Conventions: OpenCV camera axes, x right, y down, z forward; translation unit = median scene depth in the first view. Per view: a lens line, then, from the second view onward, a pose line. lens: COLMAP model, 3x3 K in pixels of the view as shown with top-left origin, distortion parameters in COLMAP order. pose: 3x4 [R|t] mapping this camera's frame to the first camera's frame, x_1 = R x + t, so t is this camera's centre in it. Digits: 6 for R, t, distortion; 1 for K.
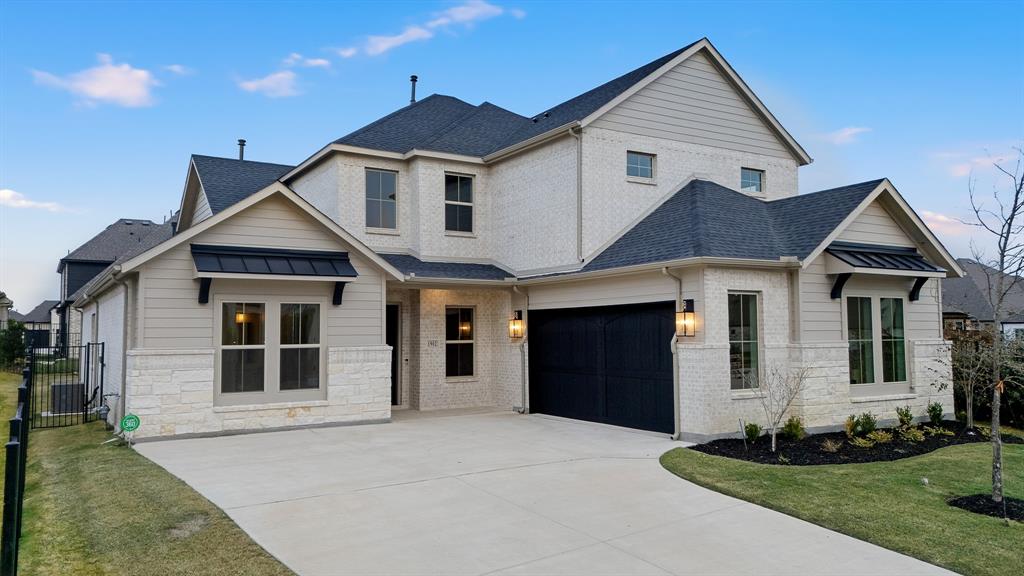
lens RADIAL K [[775.8, 0, 502.9], [0, 775.8, 290.6], [0, 0, 1]] dist [0.042002, -0.019301]
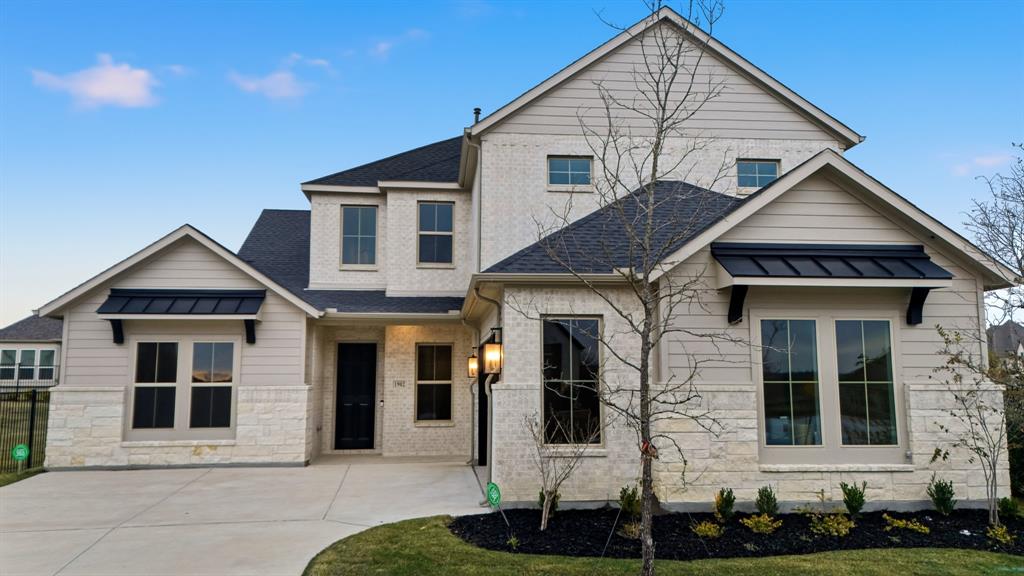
lens RADIAL K [[775.8, 0, 512.9], [0, 775.8, 282.1], [0, 0, 1]] dist [0.042002, -0.019301]
pose [[0.893347, -0.050780, -0.446490, 0.533502], [0.019875, 0.997087, -0.073634, 0.020401], [0.448928, 0.056907, 0.891754, 0.255095]]
